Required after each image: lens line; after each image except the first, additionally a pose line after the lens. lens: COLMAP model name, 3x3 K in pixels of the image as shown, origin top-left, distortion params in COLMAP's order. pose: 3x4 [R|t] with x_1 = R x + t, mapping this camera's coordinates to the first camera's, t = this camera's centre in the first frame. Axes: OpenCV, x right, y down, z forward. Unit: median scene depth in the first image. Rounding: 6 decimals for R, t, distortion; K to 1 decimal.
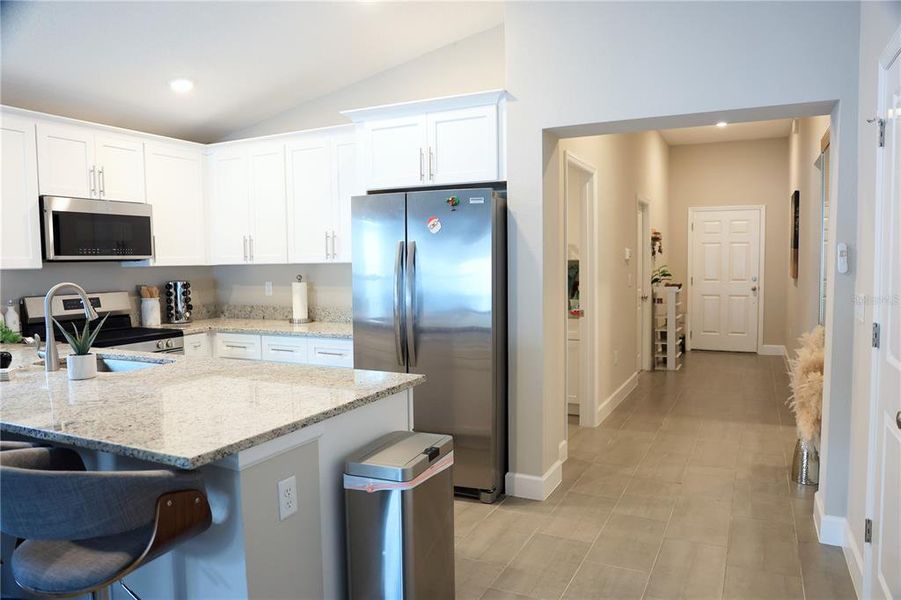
lens RADIAL K [[625.6, 0, 457.8], [0, 625.6, 304.5], [0, 0, 1]] dist [-0.077958, 0.051112]
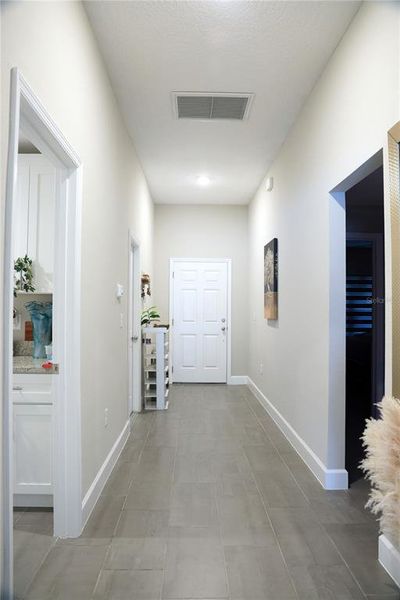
lens RADIAL K [[416.6, 0, 204.1], [0, 416.6, 303.3], [0, 0, 1]] dist [-0.077958, 0.051112]
pose [[0.886602, 0.024263, 0.461897, 0.087727], [0.014797, 0.996624, -0.080754, -0.011695], [-0.462297, 0.078431, 0.883250, 0.346652]]
